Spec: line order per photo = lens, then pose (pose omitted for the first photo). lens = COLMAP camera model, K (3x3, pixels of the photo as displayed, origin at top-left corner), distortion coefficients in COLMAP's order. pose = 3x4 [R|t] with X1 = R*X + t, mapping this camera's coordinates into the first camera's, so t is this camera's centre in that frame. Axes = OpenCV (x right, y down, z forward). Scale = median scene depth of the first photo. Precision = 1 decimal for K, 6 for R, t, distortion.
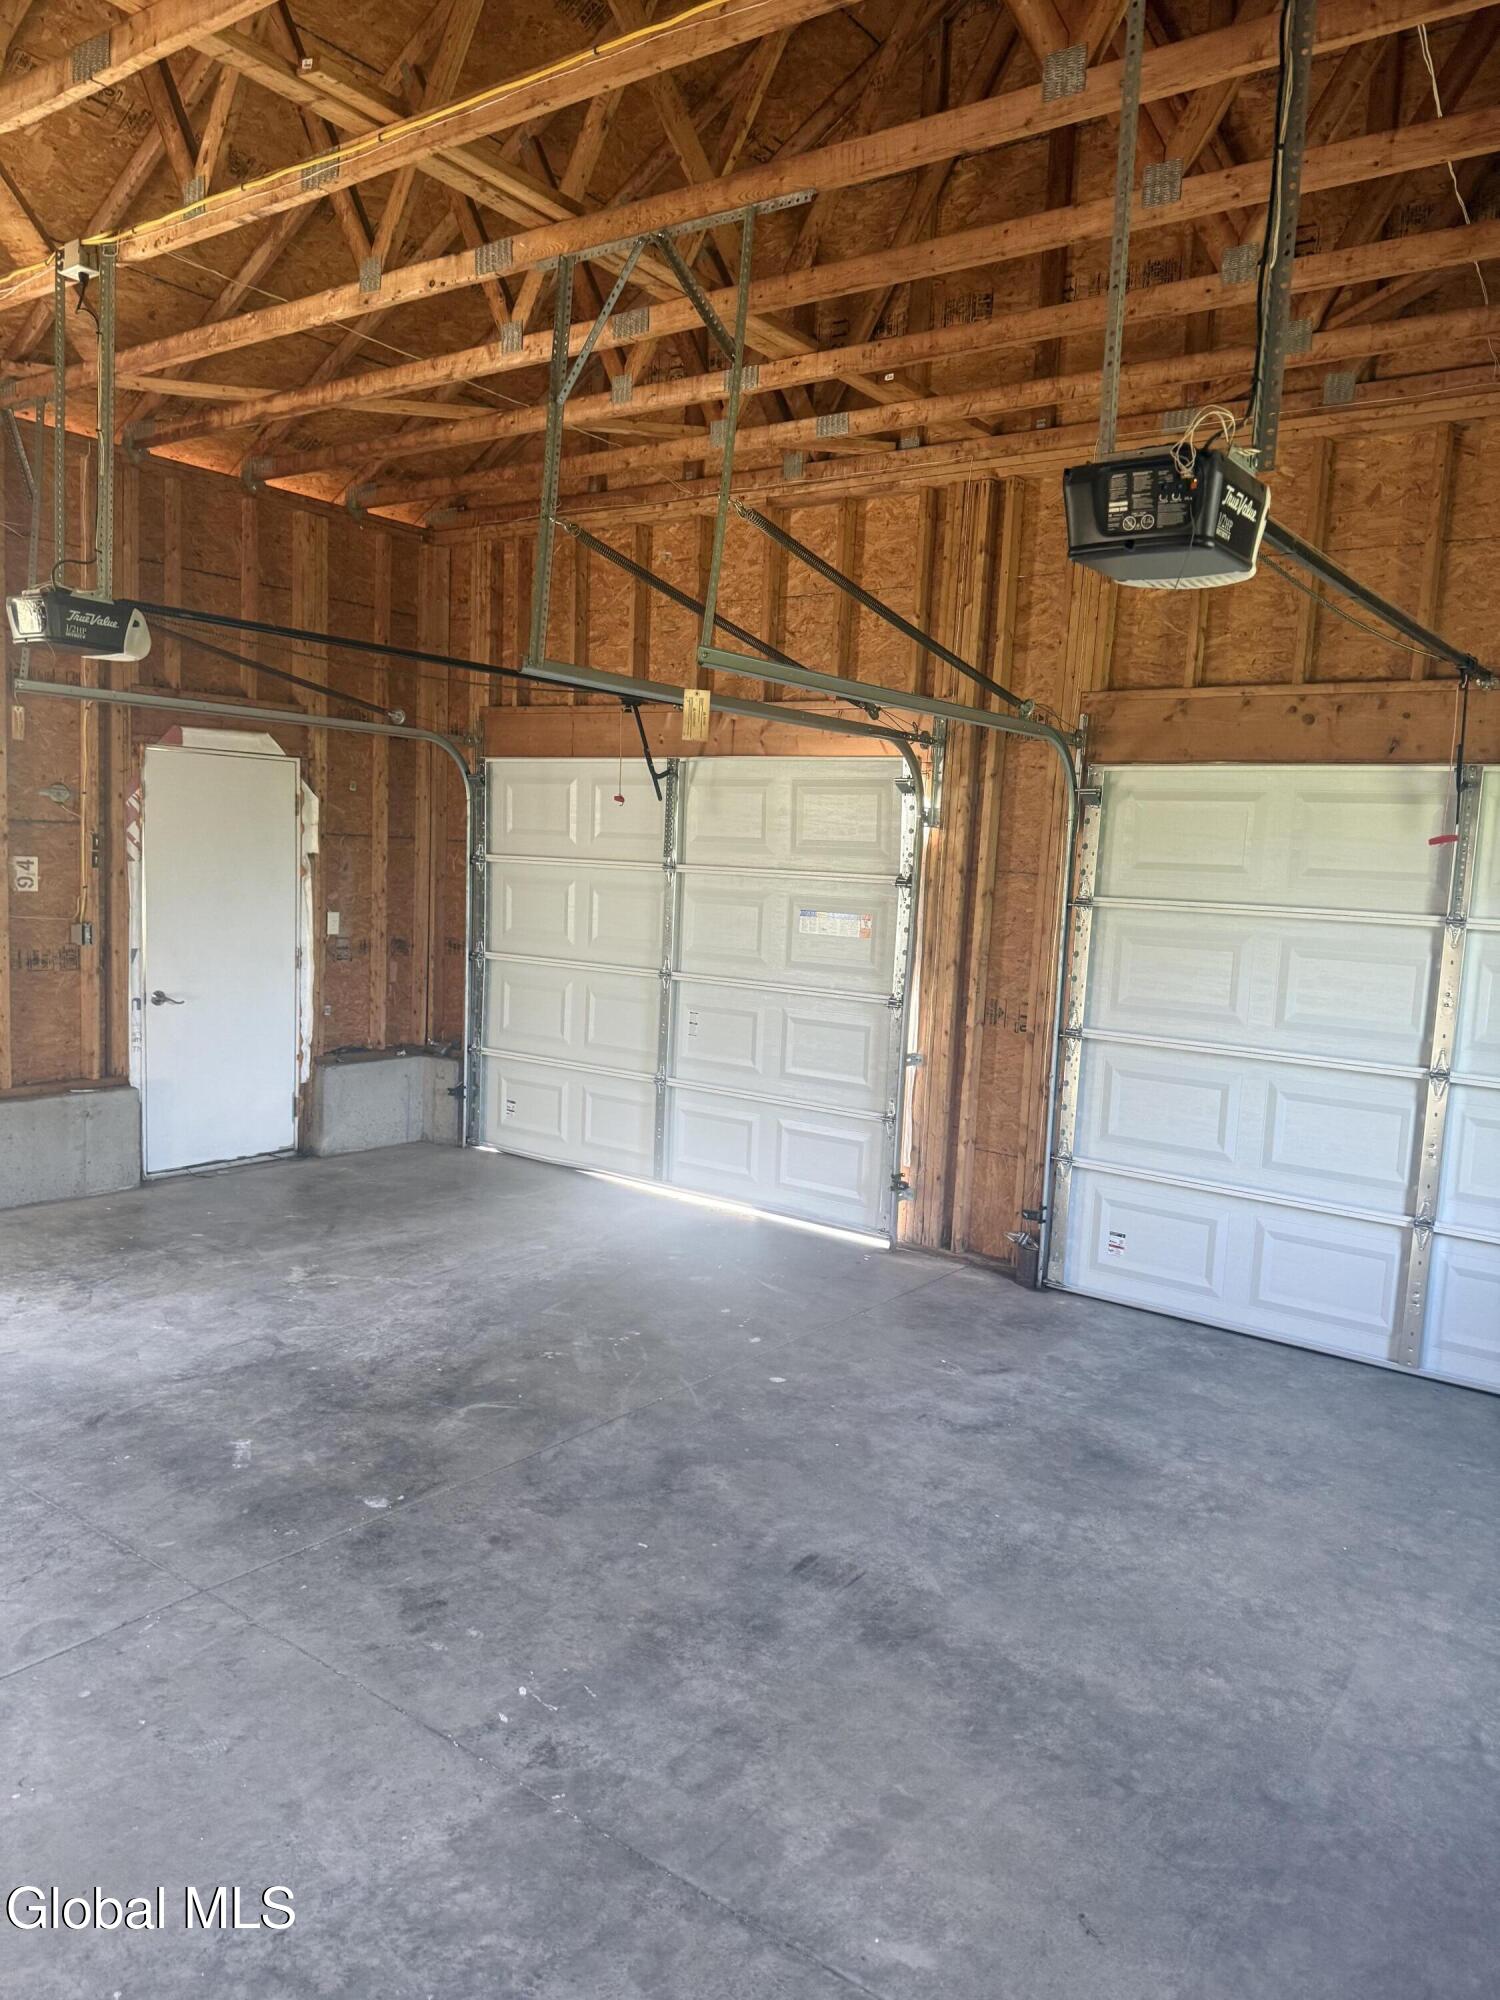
lens RADIAL K [[1431.4, 0, 779.1], [0, 1431.4, 1005.4], [0, 0, 1]] dist [0.111954, -0.172309]
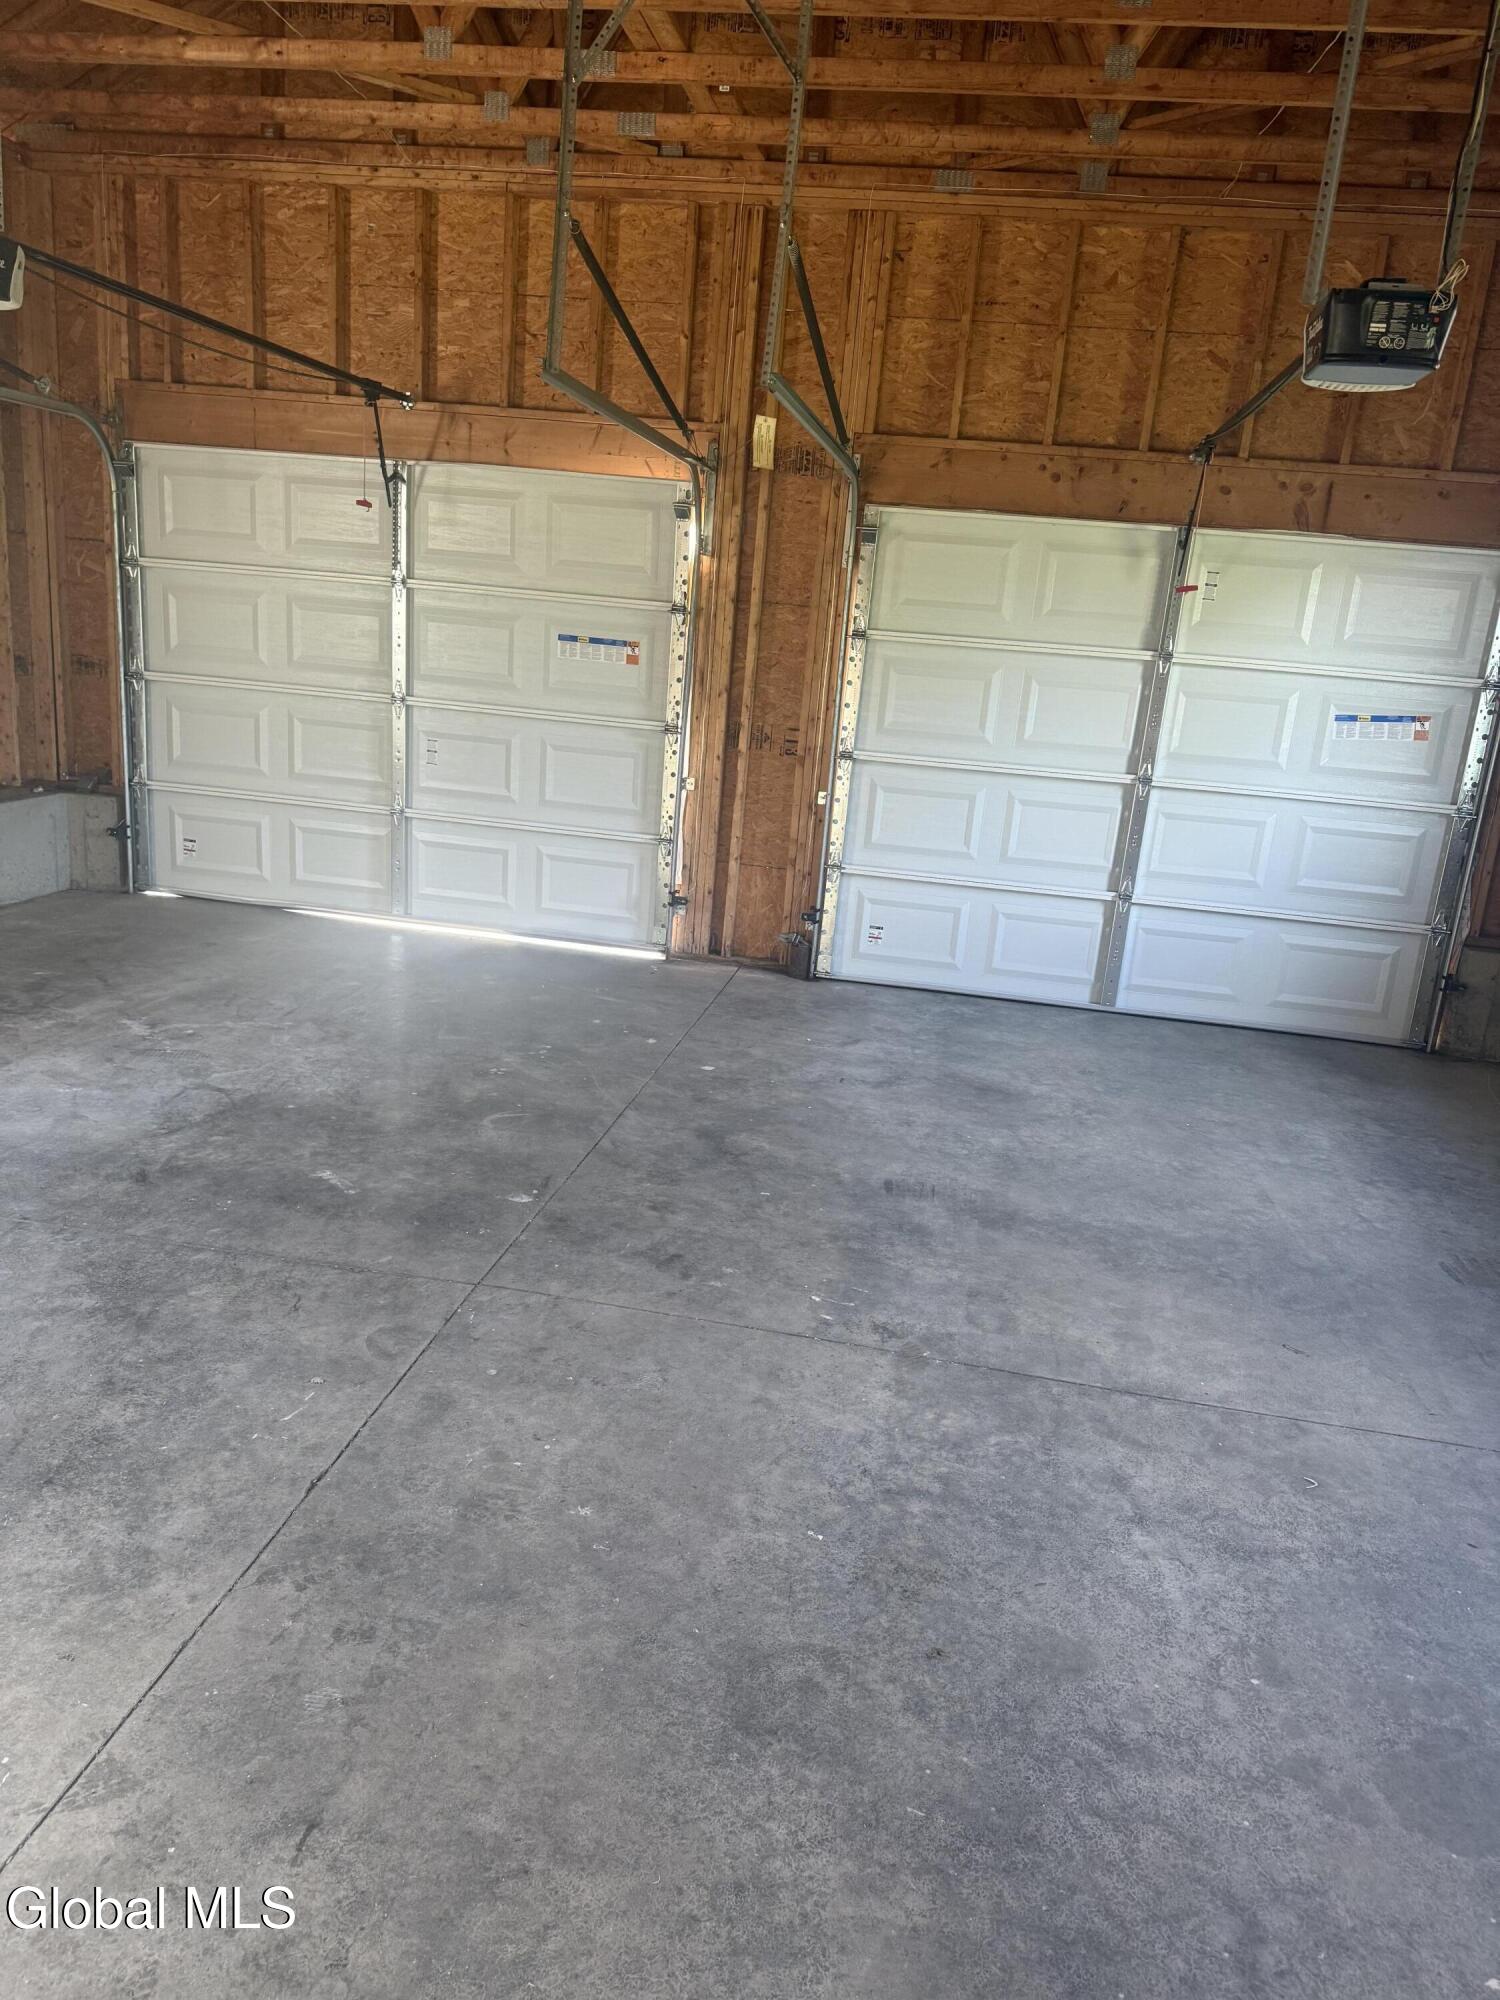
lens RADIAL K [[1431.4, 0, 779.1], [0, 1431.4, 1005.4], [0, 0, 1]] dist [0.111954, -0.172309]
pose [[0.888440, -0.094217, 0.449219, -0.376454], [0.010419, 0.982593, 0.185477, 0.003424], [-0.458875, -0.160105, 0.873957, 0.001457]]
